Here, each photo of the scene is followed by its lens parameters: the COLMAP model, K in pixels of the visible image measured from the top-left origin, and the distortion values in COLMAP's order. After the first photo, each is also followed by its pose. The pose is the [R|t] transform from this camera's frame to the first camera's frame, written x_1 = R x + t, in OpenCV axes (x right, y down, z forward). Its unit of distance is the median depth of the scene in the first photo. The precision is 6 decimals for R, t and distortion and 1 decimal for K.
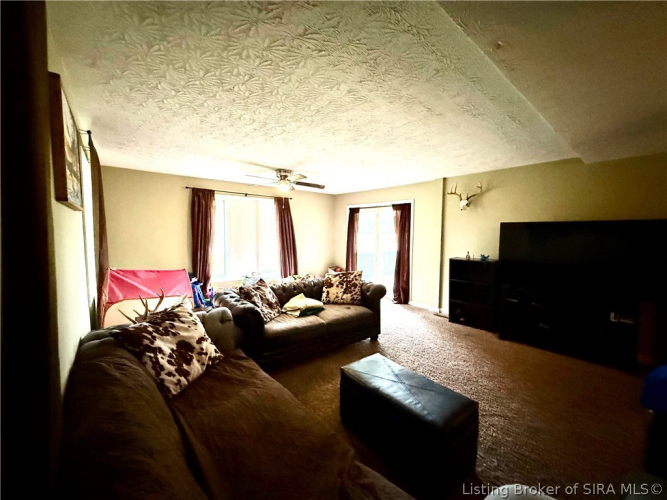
lens RADIAL K [[264.8, 0, 332.3], [0, 264.8, 250.0], [0, 0, 1]] dist [0.001278, 0.000122]
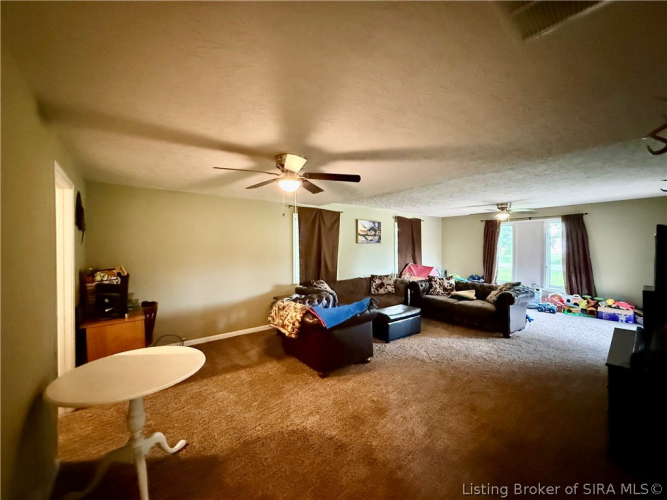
lens RADIAL K [[264.8, 0, 332.3], [0, 264.8, 250.0], [0, 0, 1]] dist [0.001278, 0.000122]
pose [[-0.025358, 0.004549, -0.999668, 0.921341], [-0.066069, 0.997796, 0.006217, -0.012853], [0.997493, 0.066205, -0.025002, 0.146991]]
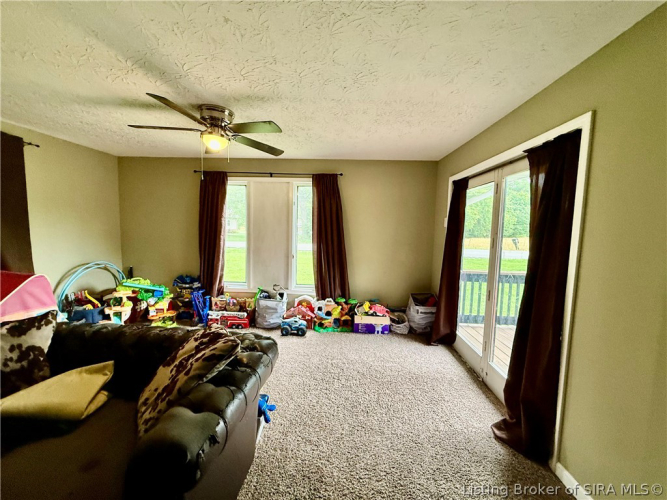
lens RADIAL K [[264.8, 0, 332.3], [0, 264.8, 250.0], [0, 0, 1]] dist [0.001278, 0.000122]
pose [[0.741299, 0.067908, -0.667730, 0.288980], [-0.065863, 0.997427, 0.028318, -0.038839], [0.667935, 0.022987, 0.743864, 0.601084]]
